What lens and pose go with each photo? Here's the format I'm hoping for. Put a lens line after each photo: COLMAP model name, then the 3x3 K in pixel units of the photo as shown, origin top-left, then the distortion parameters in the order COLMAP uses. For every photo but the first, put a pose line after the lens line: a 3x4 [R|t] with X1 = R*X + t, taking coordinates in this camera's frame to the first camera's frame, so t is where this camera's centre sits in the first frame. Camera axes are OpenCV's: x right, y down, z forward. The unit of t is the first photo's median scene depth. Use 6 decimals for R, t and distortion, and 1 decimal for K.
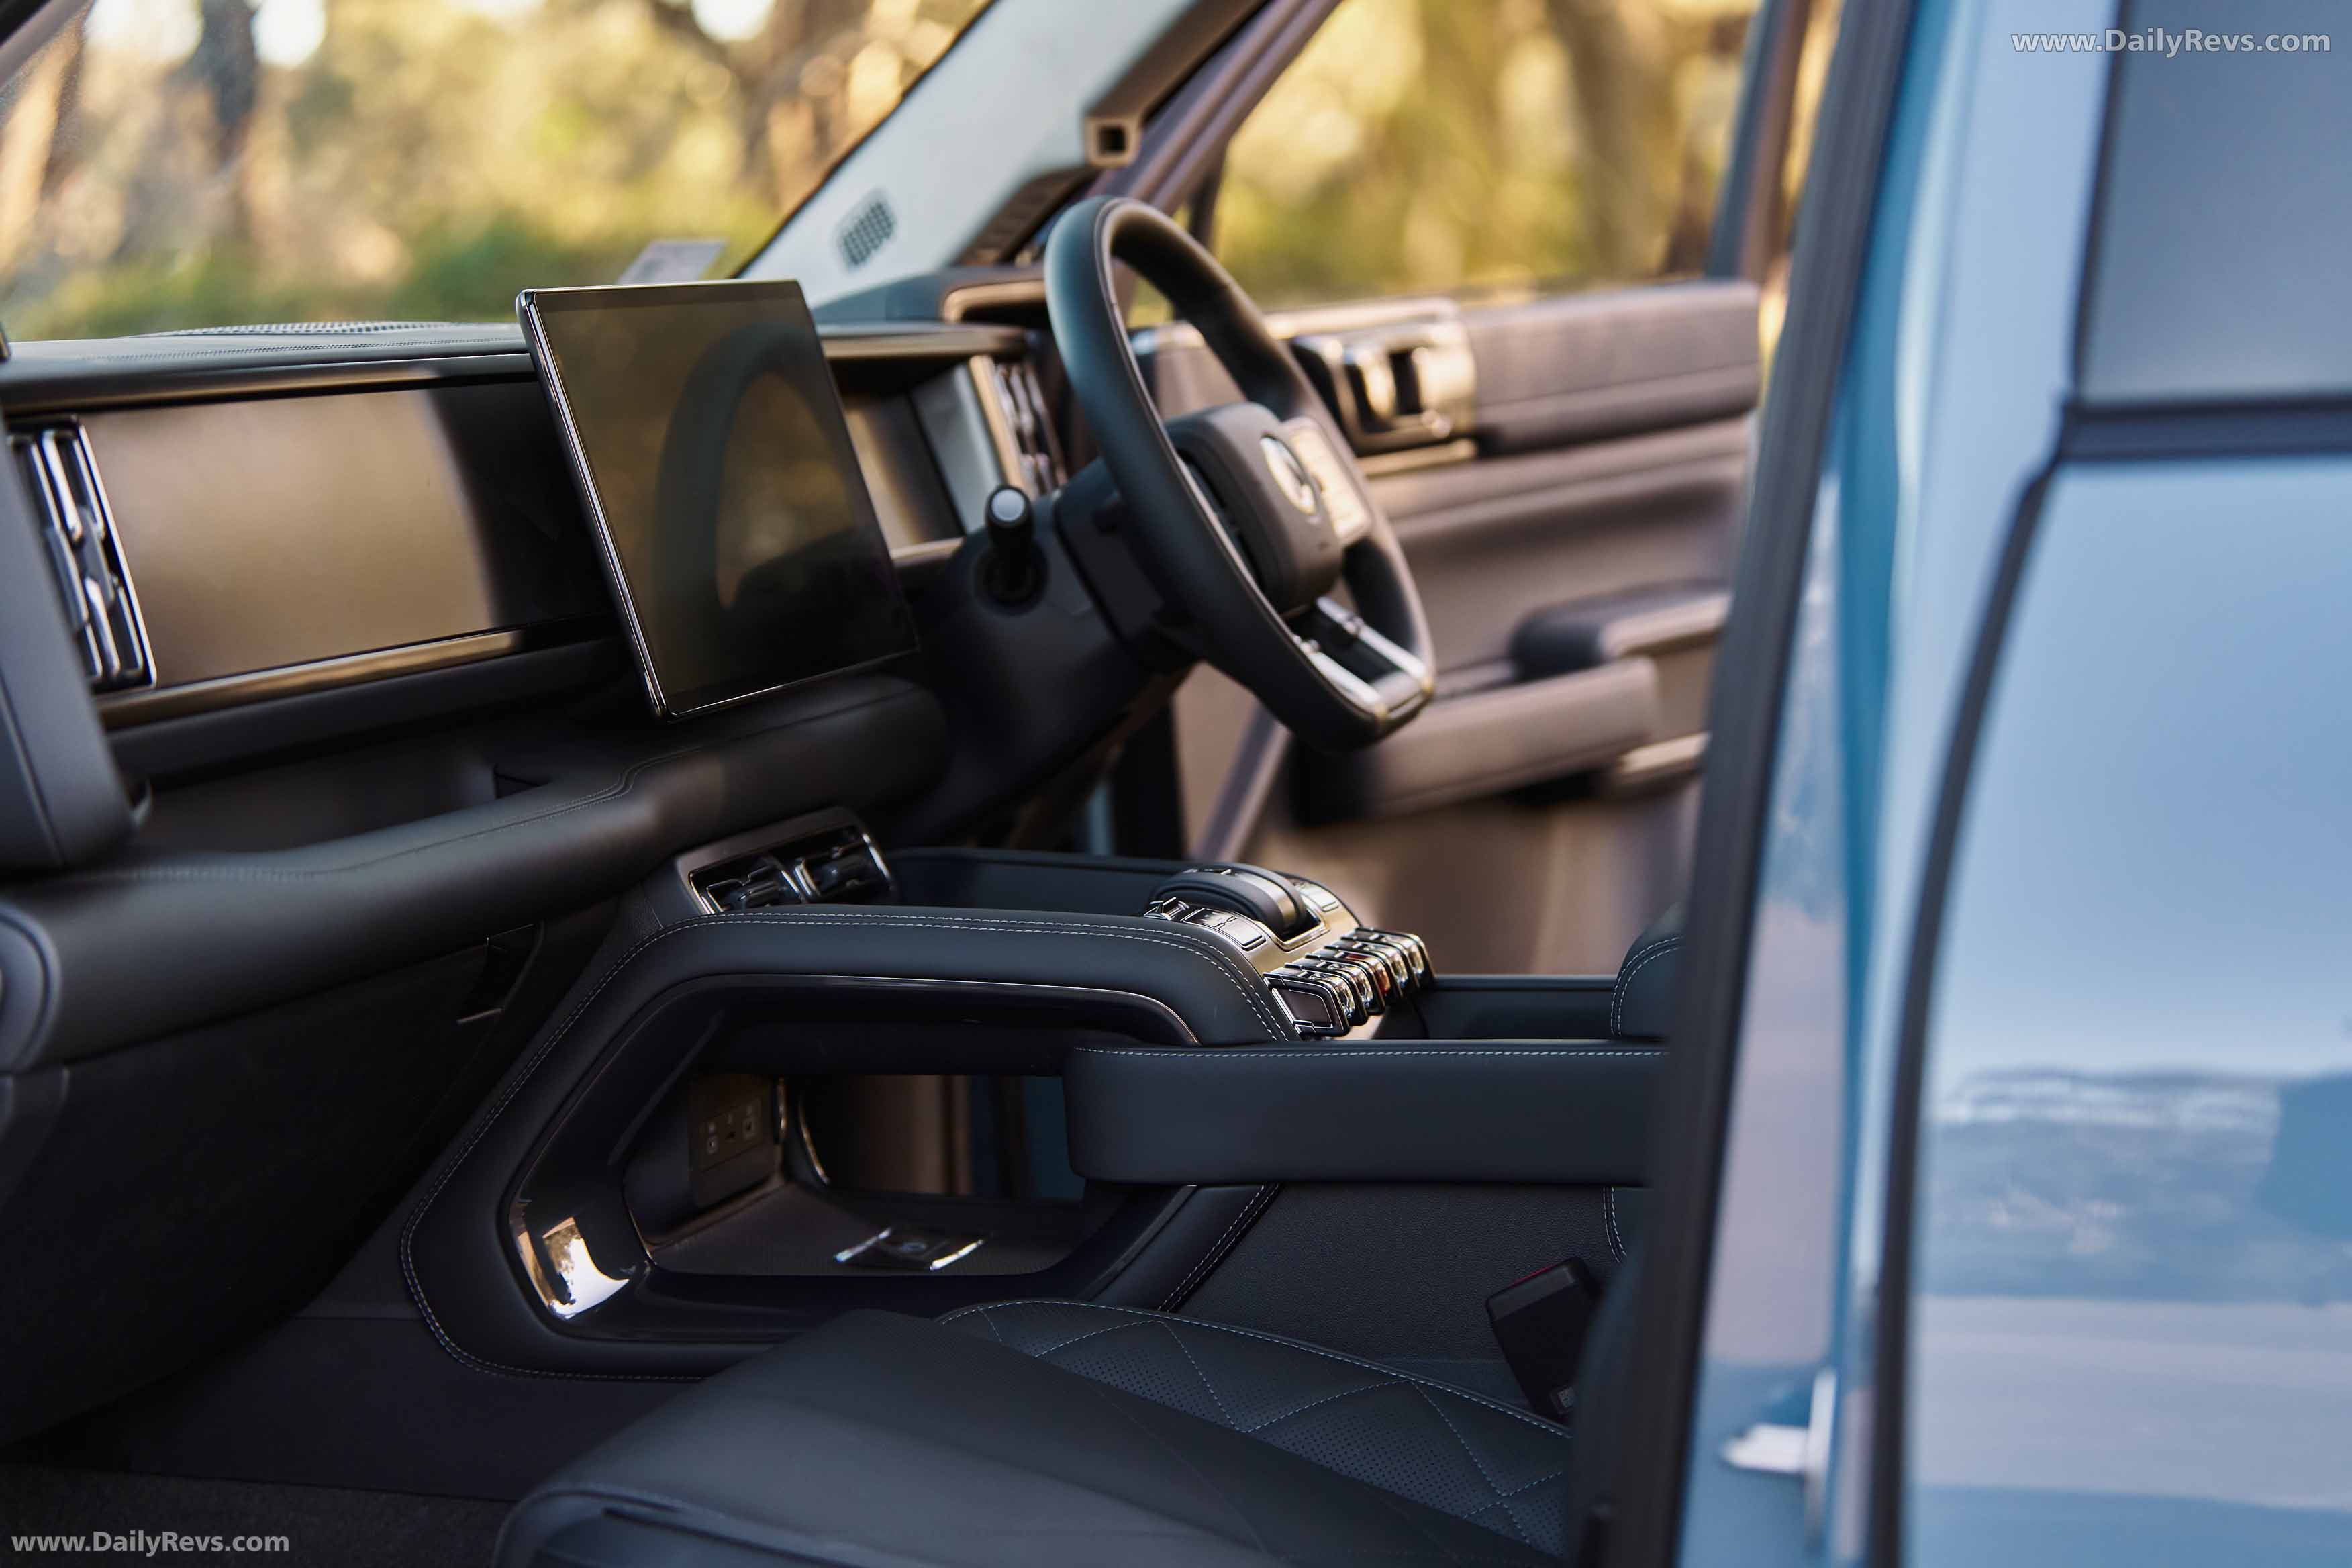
lens RADIAL K [[4779.5, 0, 1176.0], [0, 4779.5, 784.0], [0, 0, 1]] dist [-0.009149, 0.019727]
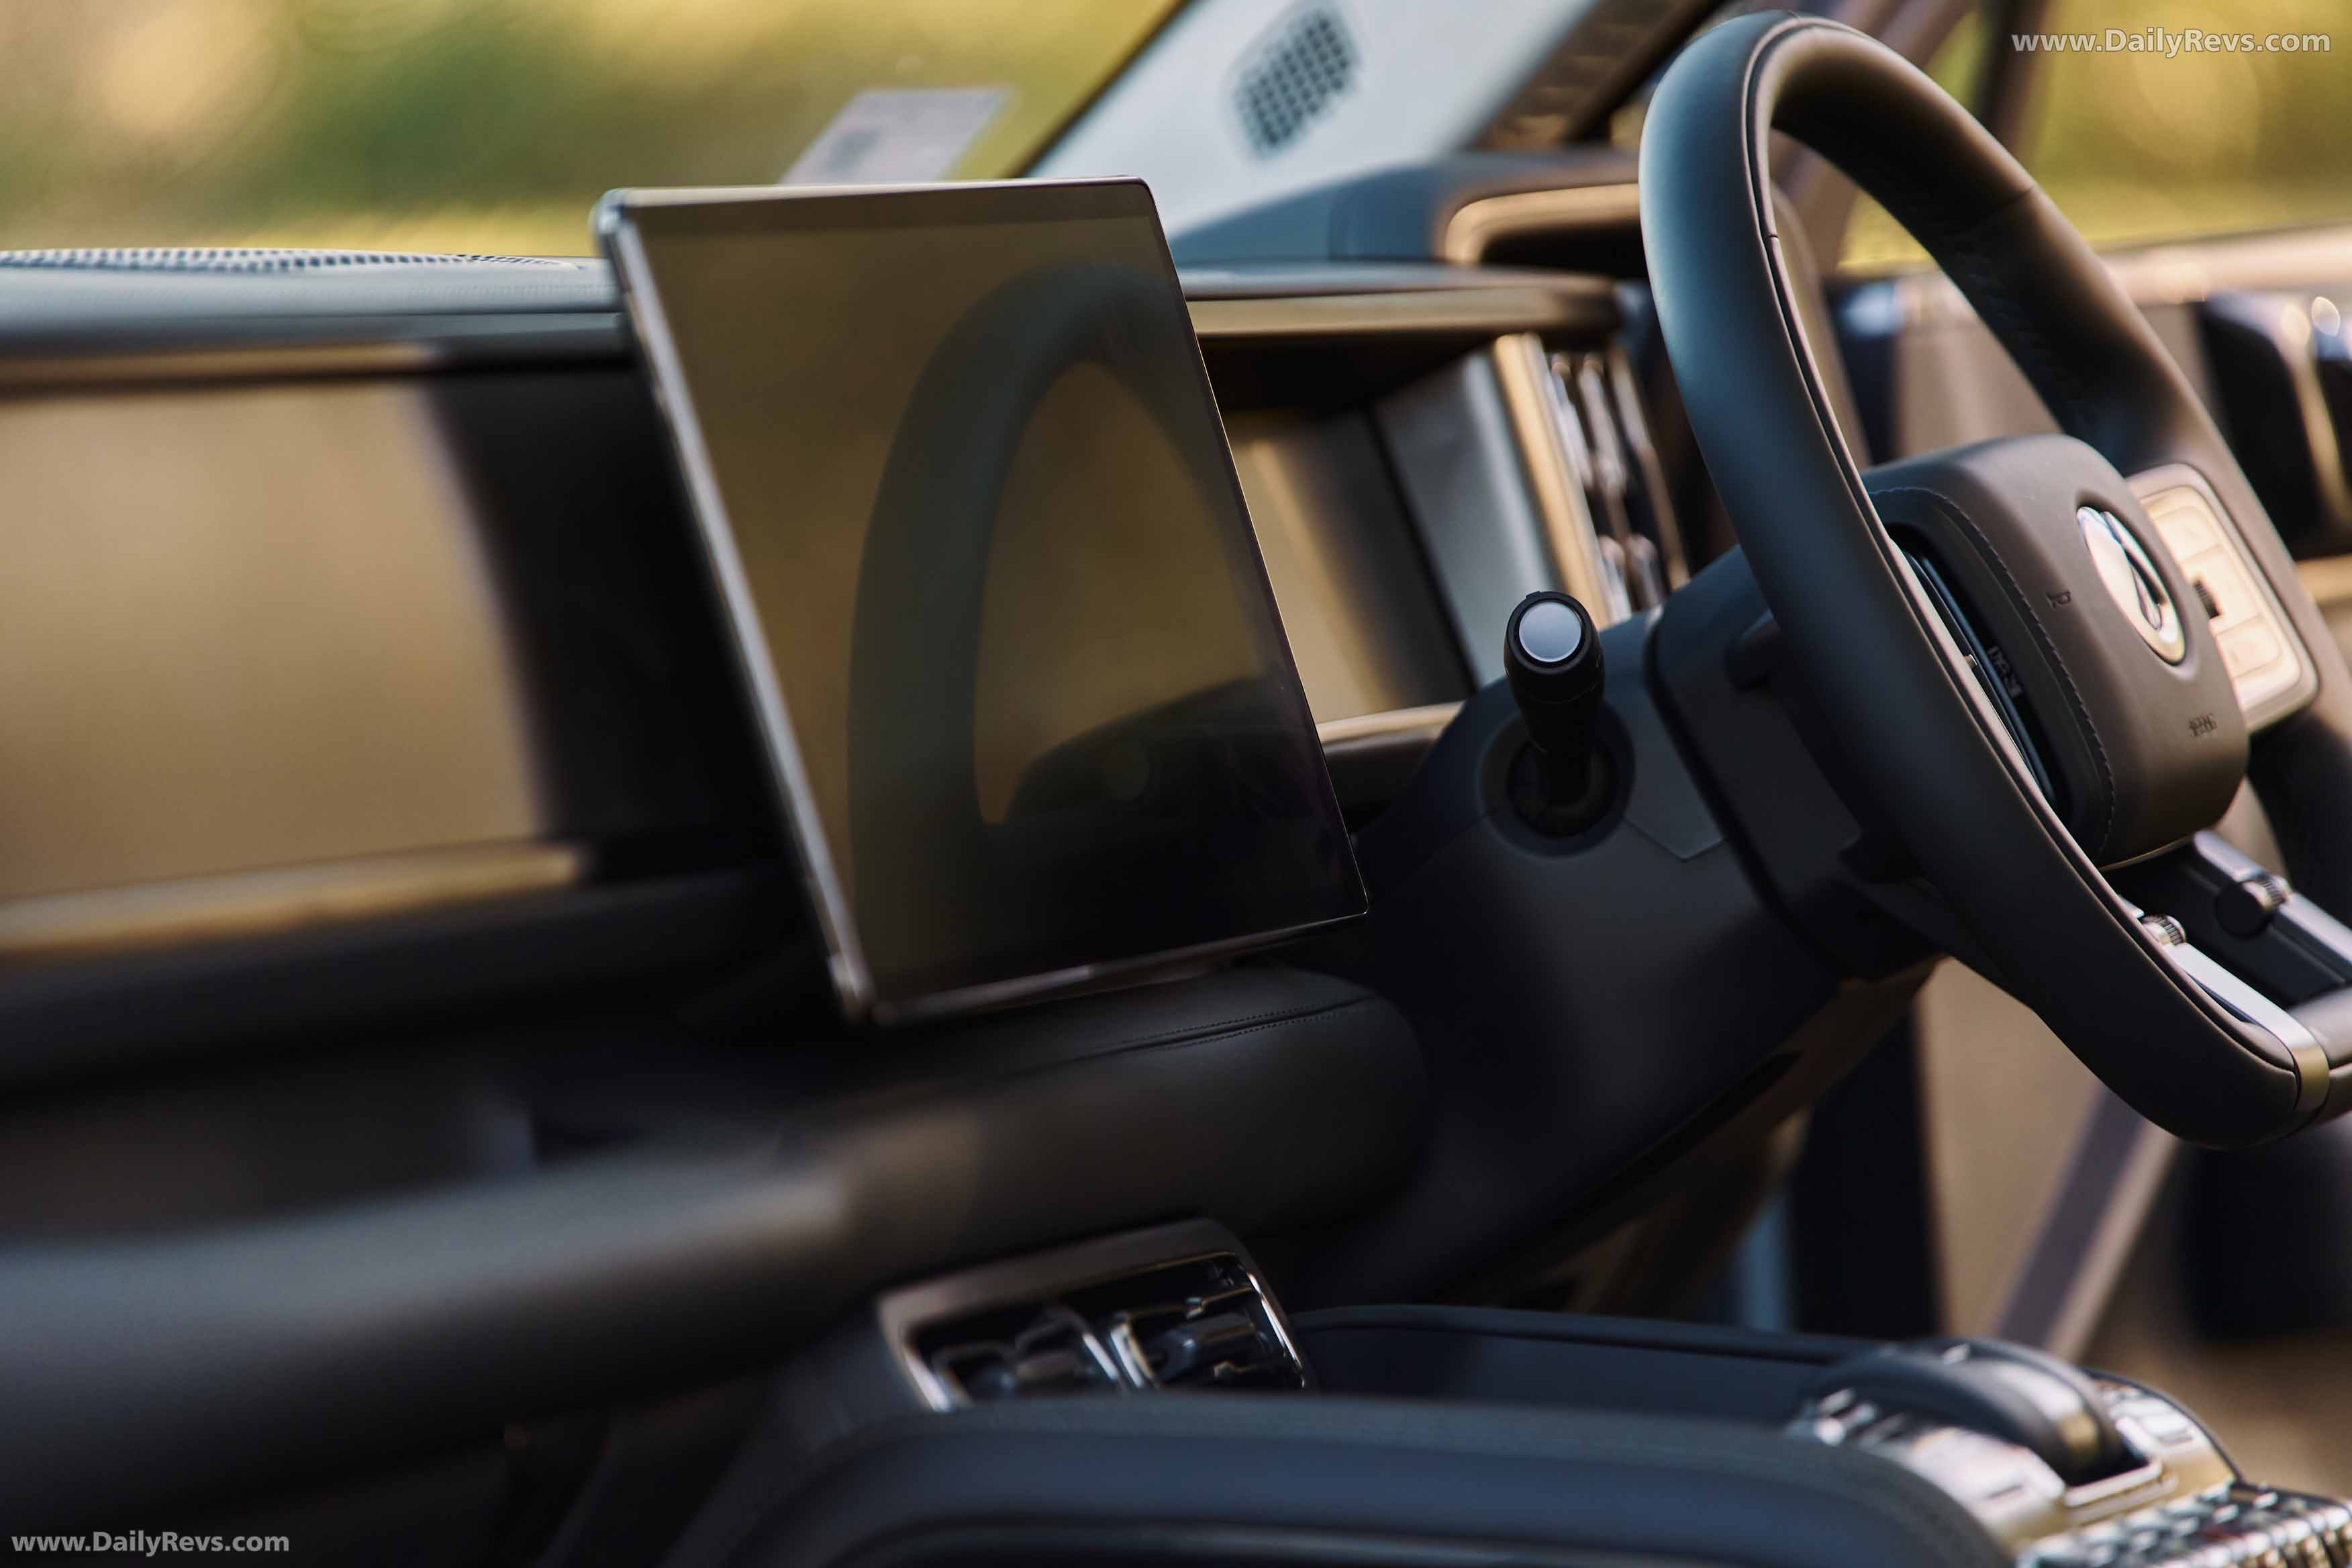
lens RADIAL K [[12504.4, 0, 1176.0], [0, 12504.4, 784.0], [0, 0, 1]] dist [2.111381, 6.555593]
pose [[0.996501, 0.016221, -0.081991, 0.033380], [-0.020582, 0.998402, -0.052631, 0.027456], [0.081006, 0.054134, 0.995242, -0.311194]]
